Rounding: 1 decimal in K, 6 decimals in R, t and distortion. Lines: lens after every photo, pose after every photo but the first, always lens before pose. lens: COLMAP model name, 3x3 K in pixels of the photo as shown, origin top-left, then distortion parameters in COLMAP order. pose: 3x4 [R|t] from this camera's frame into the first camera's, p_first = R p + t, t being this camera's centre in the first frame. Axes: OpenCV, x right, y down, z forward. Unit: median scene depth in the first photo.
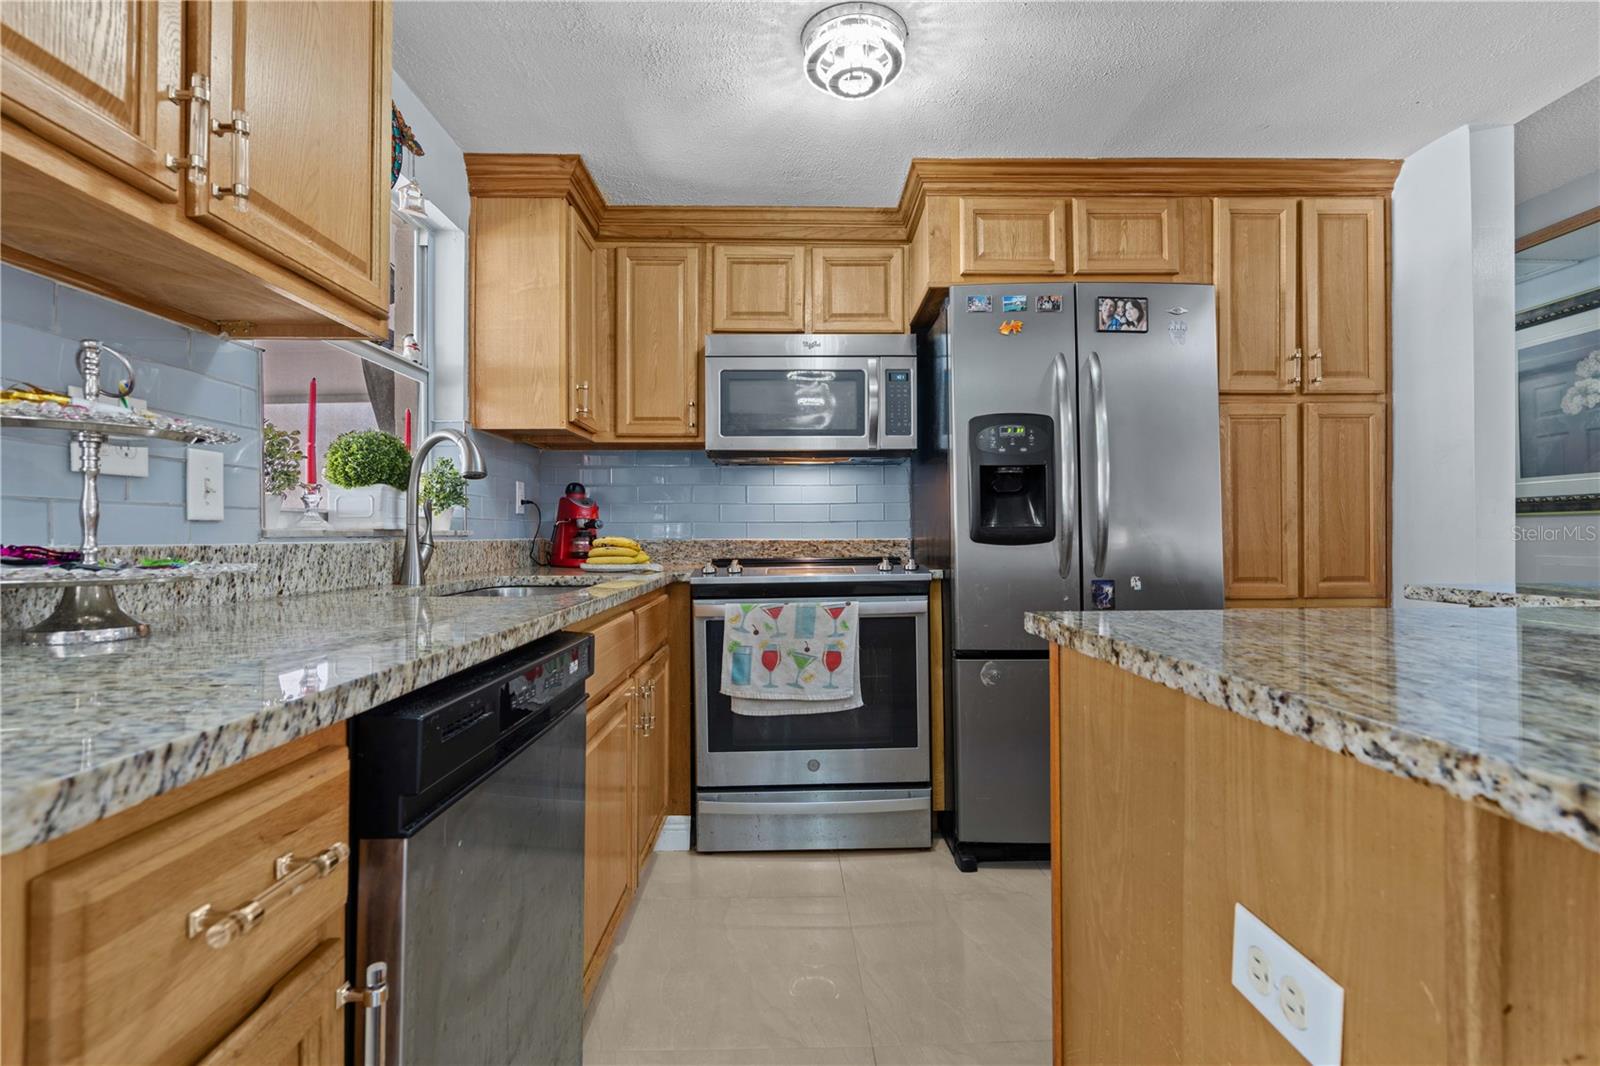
lens RADIAL K [[728.0, 0, 803.2], [0, 728.0, 528.4], [0, 0, 1]] dist [-0.005893, 0.001829]
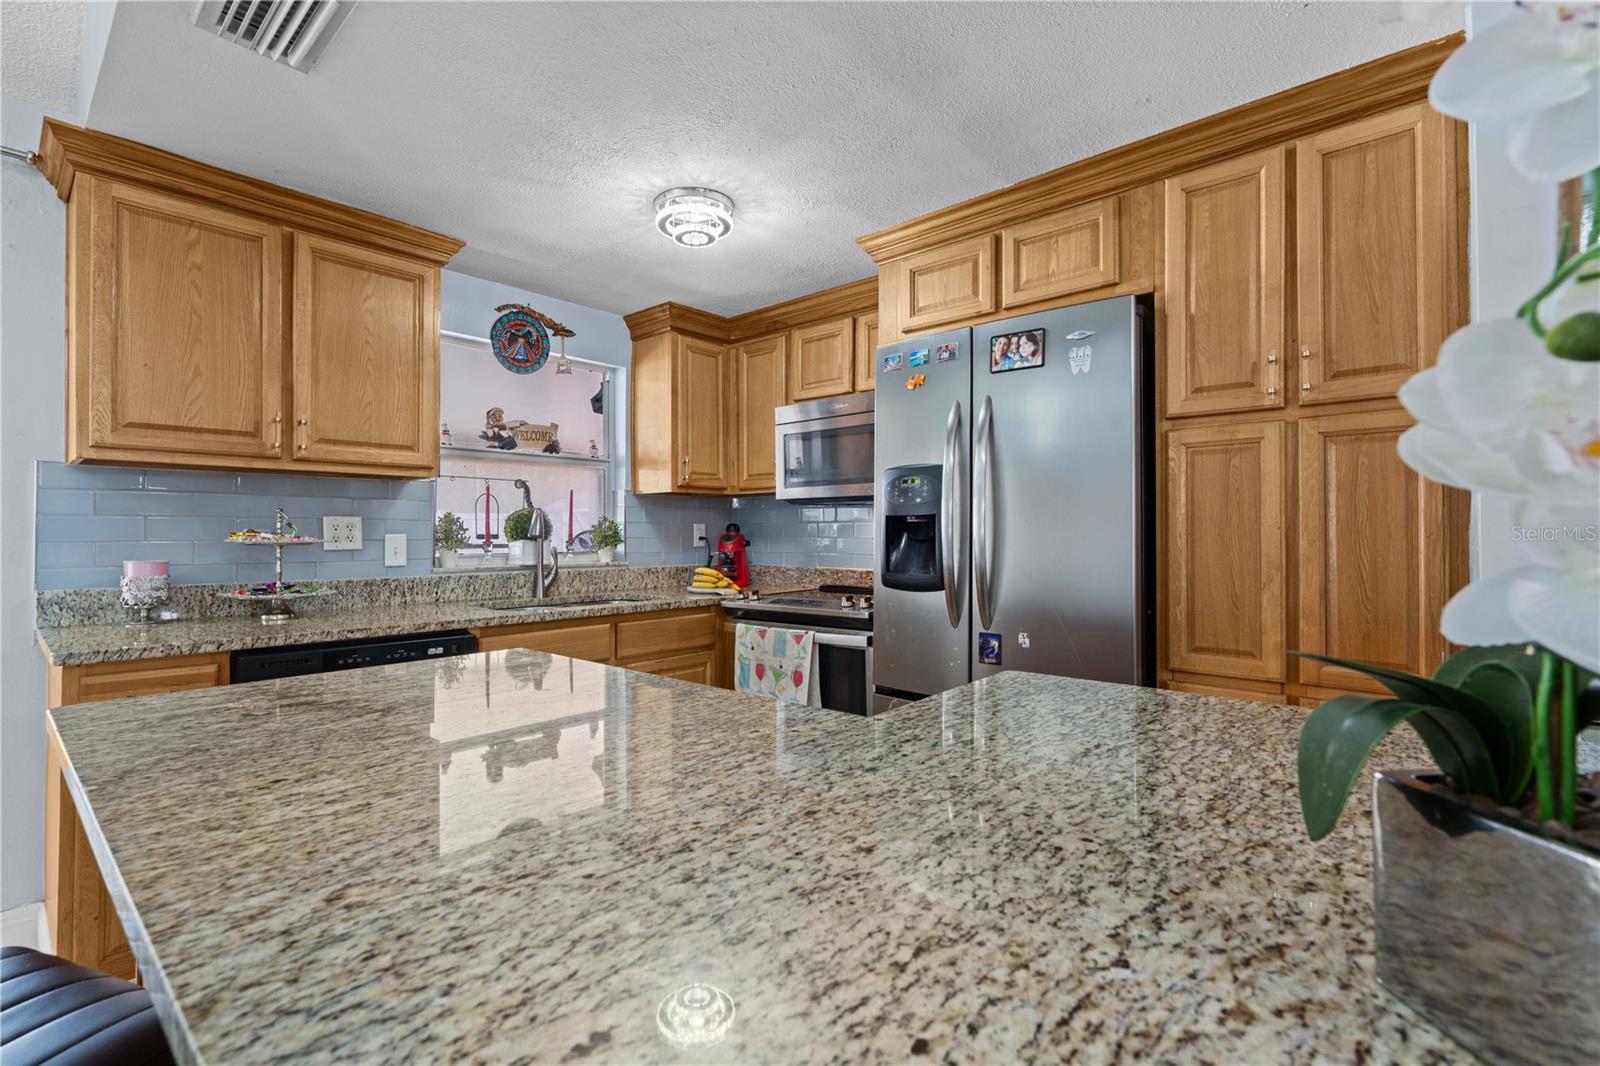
lens RADIAL K [[728.0, 0, 797.4], [0, 728.0, 529.5], [0, 0, 1]] dist [-0.005893, 0.001829]
pose [[0.733021, -0.001032, -0.680205, 0.859251], [0.003605, 0.999991, 0.002368, -0.067617], [0.680196, -0.004188, 0.733018, 0.120774]]
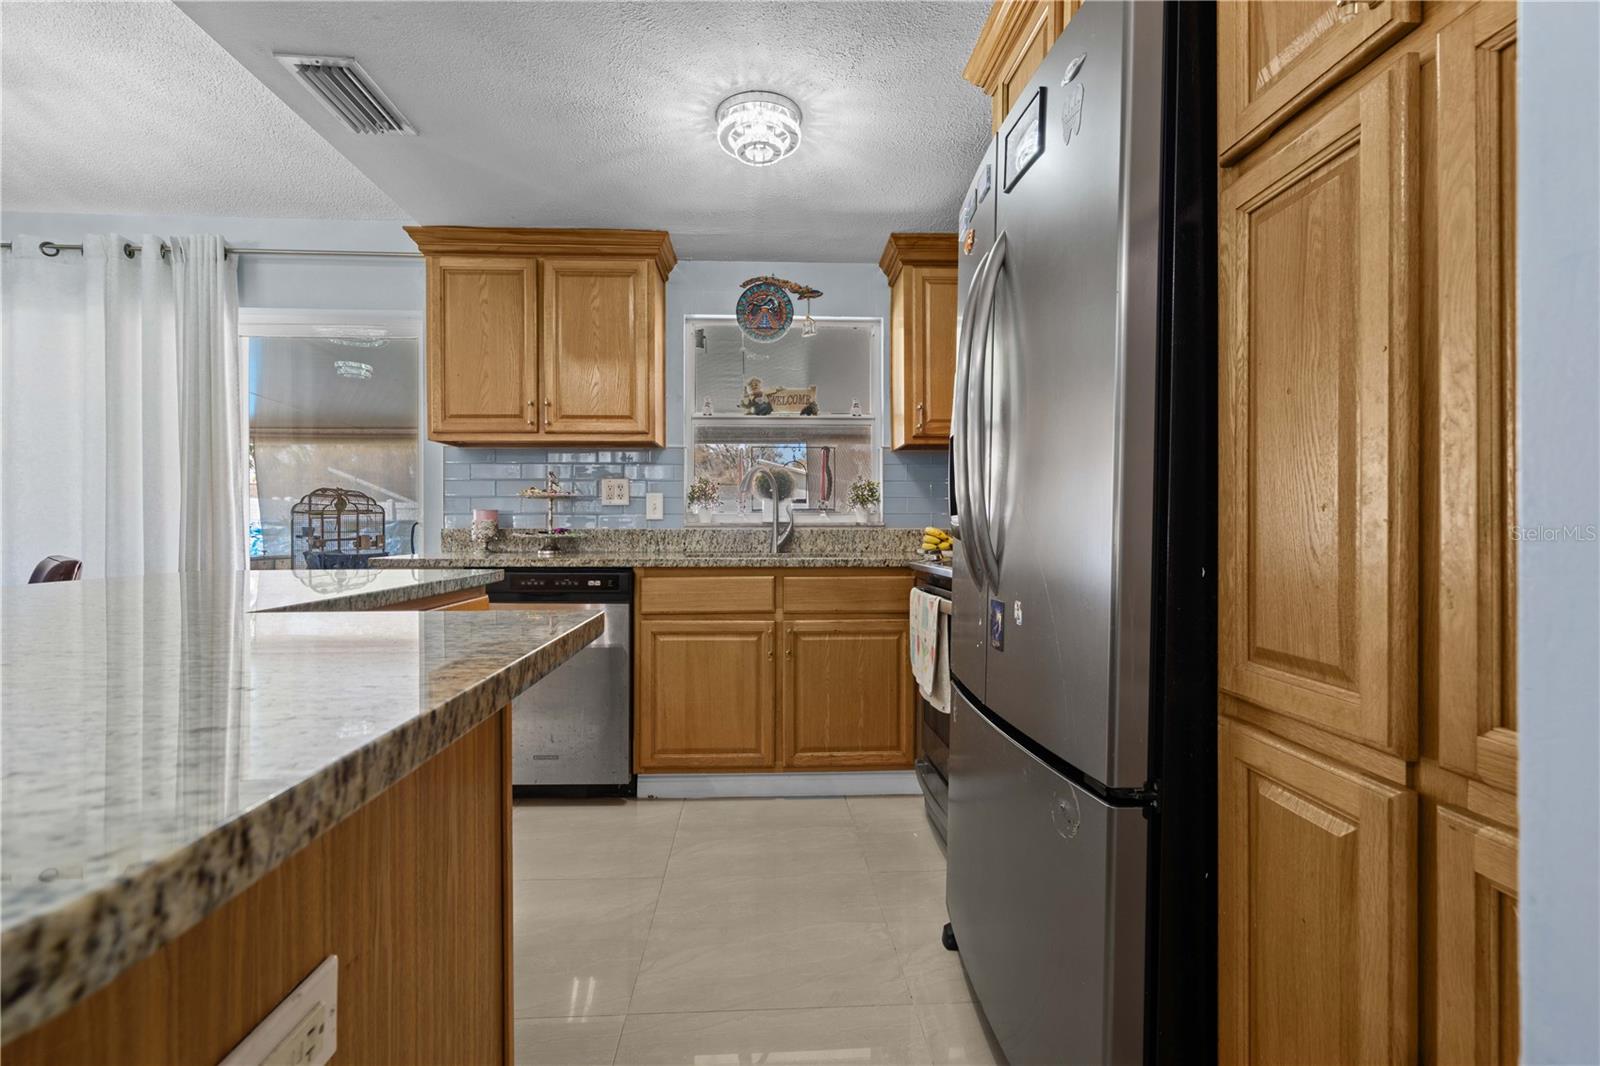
lens RADIAL K [[728.0, 0, 795.4], [0, 728.0, 532.0], [0, 0, 1]] dist [-0.005893, 0.001829]
pose [[0.022511, 0.011002, -0.999686, 1.004806], [0.008899, 0.999898, 0.011205, 0.004918], [0.999707, -0.009149, 0.022410, 0.801109]]
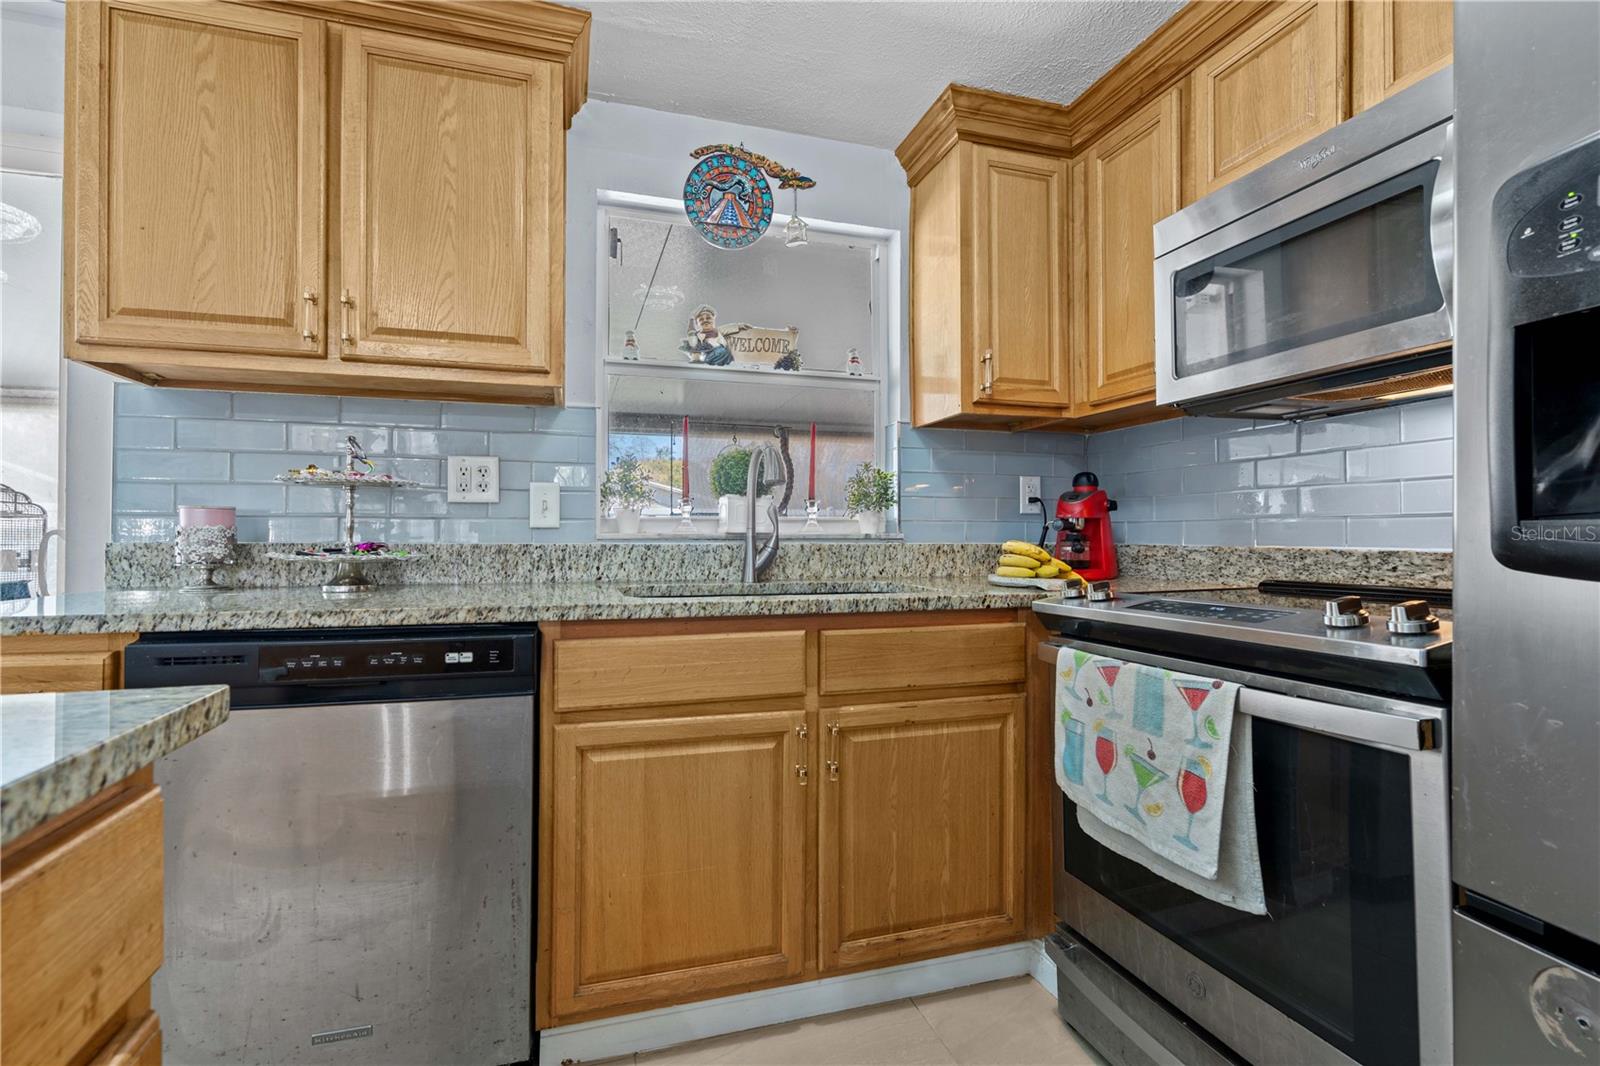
lens RADIAL K [[728.0, 0, 794.3], [0, 728.0, 531.2], [0, 0, 1]] dist [-0.005893, 0.001829]
pose [[0.273072, -0.003832, -0.961986, 0.447699], [0.005362, 0.999983, -0.002461, 0.001820], [0.961979, -0.004486, 0.273088, 0.601777]]
